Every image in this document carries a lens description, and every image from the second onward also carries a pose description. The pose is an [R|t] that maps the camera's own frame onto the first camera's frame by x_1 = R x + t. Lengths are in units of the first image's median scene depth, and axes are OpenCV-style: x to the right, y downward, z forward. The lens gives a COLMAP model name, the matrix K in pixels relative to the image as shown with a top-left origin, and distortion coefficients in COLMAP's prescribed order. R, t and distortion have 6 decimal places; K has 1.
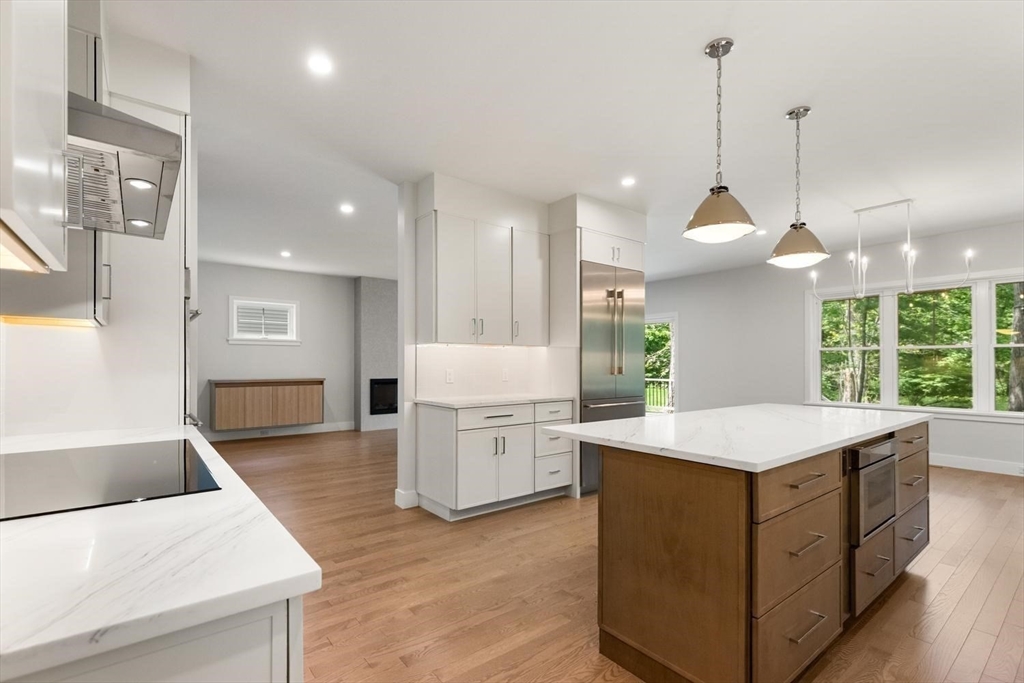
lens RADIAL K [[464.0, 0, 514.4], [0, 464.0, 360.1], [0, 0, 1]] dist [0.006665, -0.002199]
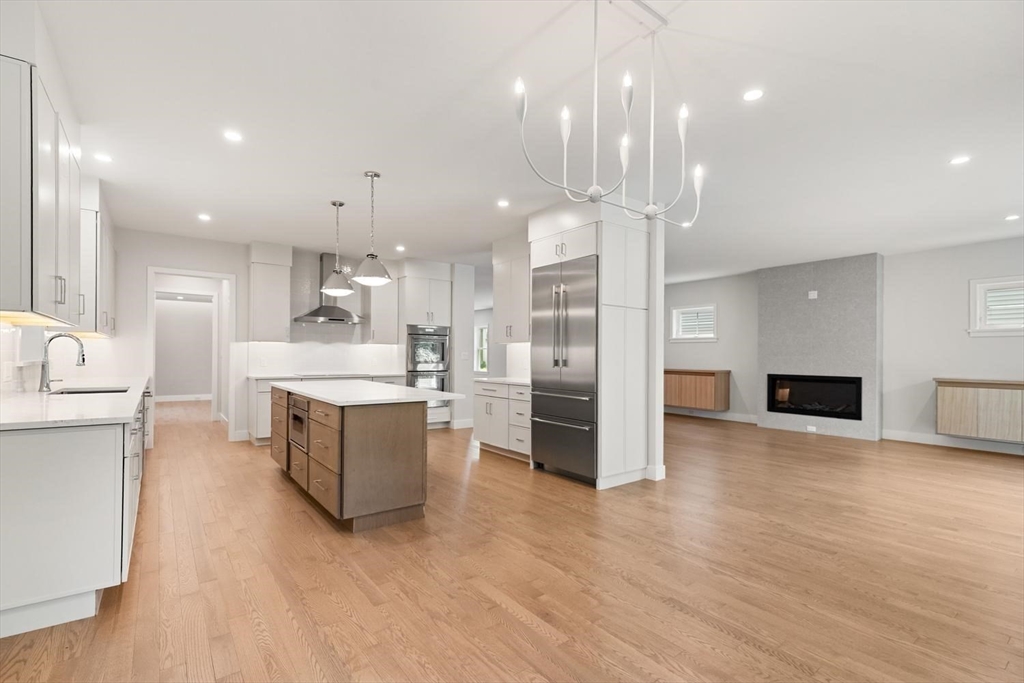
lens RADIAL K [[464.0, 0, 506.8], [0, 464.0, 352.6], [0, 0, 1]] dist [0.006665, -0.002199]
pose [[-0.014583, -0.005091, -0.999881, 1.328799], [-0.002566, 0.999984, -0.005054, 0.004857], [0.999890, 0.002492, -0.014595, 0.946629]]
